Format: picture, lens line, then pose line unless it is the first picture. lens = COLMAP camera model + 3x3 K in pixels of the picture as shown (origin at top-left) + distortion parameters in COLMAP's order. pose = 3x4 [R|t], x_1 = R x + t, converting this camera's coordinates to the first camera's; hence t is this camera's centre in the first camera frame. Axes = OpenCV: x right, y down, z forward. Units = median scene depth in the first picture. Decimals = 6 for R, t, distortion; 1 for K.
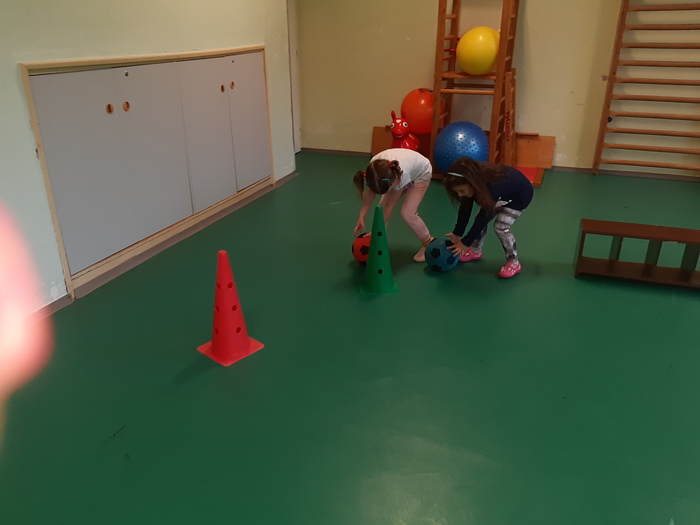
lens RADIAL K [[542.2, 0, 356.9], [0, 542.2, 258.1], [0, 0, 1]] dist [0.077803, -0.142137]
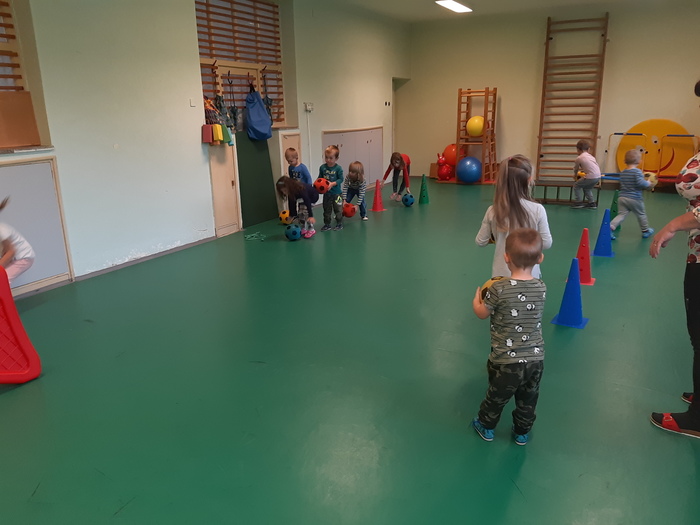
lens RADIAL K [[542.2, 0, 356.9], [0, 542.2, 258.1], [0, 0, 1]] dist [0.077803, -0.142137]
pose [[0.988952, 0.020682, -0.146783, 0.075451], [-0.040259, 0.990474, -0.131683, 0.469878], [0.142661, 0.136137, 0.980364, -1.186366]]
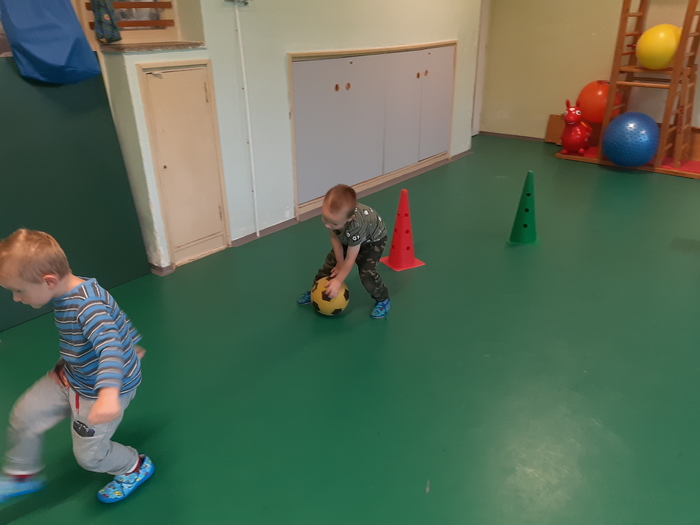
lens RADIAL K [[542.2, 0, 356.9], [0, 542.2, 258.1], [0, 0, 1]] dist [0.077803, -0.142137]
pose [[0.945148, 0.126556, -0.301128, 0.038733], [-0.122121, 0.991947, 0.033588, 0.061312], [0.302953, 0.005028, 0.952992, -0.177713]]
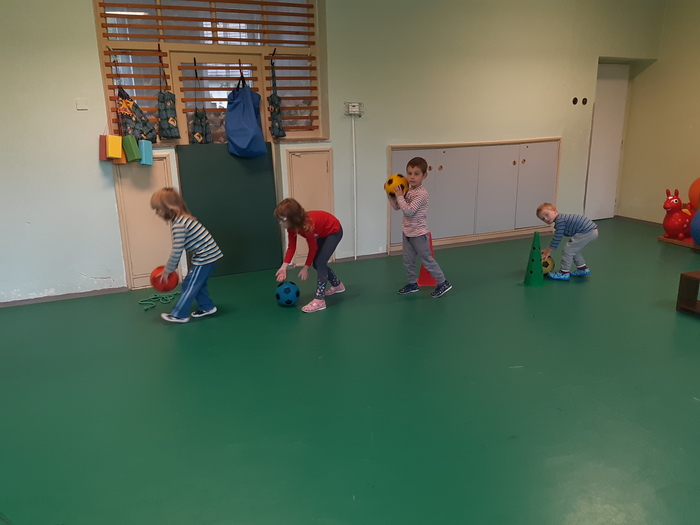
lens RADIAL K [[542.2, 0, 356.9], [0, 542.2, 258.1], [0, 0, 1]] dist [0.077803, -0.142137]
pose [[0.674118, 0.174534, -0.717706, 0.520479], [-0.273791, 0.961506, -0.023341, 0.098280], [0.686005, 0.212236, 0.695955, -0.300017]]
